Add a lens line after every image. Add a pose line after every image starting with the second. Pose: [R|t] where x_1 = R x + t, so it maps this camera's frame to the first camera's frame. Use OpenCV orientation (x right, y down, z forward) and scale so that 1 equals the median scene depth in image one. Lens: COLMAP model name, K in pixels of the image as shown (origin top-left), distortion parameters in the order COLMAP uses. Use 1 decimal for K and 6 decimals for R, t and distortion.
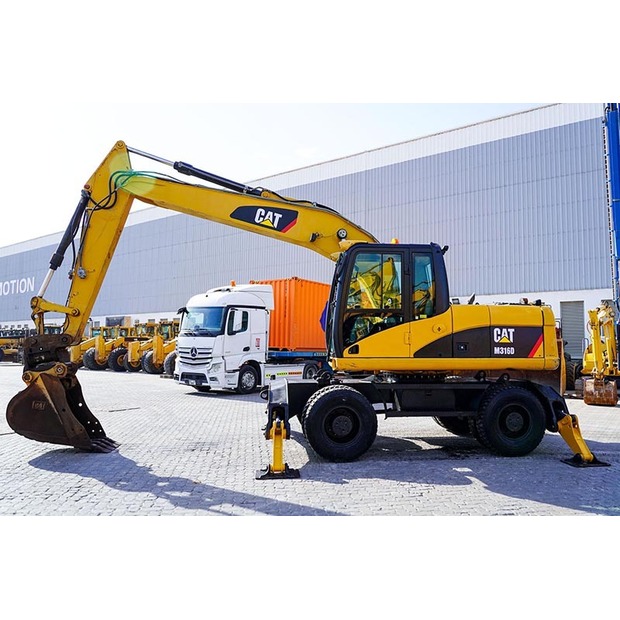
lens RADIAL K [[523.8, 0, 310.0], [0, 523.8, 310.0], [0, 0, 1]] dist [-0.007029, -0.004794]
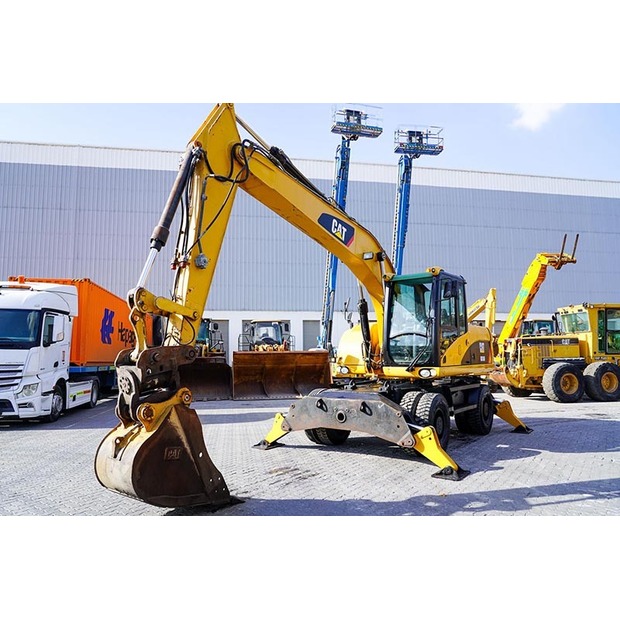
lens RADIAL K [[491.8, 0, 310.0], [0, 491.8, 310.0], [0, 0, 1]] dist [-0.005419, -0.003461]
pose [[0.662940, 0.057229, 0.746482, -0.443585], [-0.037424, 0.998361, -0.043304, 0.010678], [-0.747737, 0.000772, 0.663995, 0.229419]]
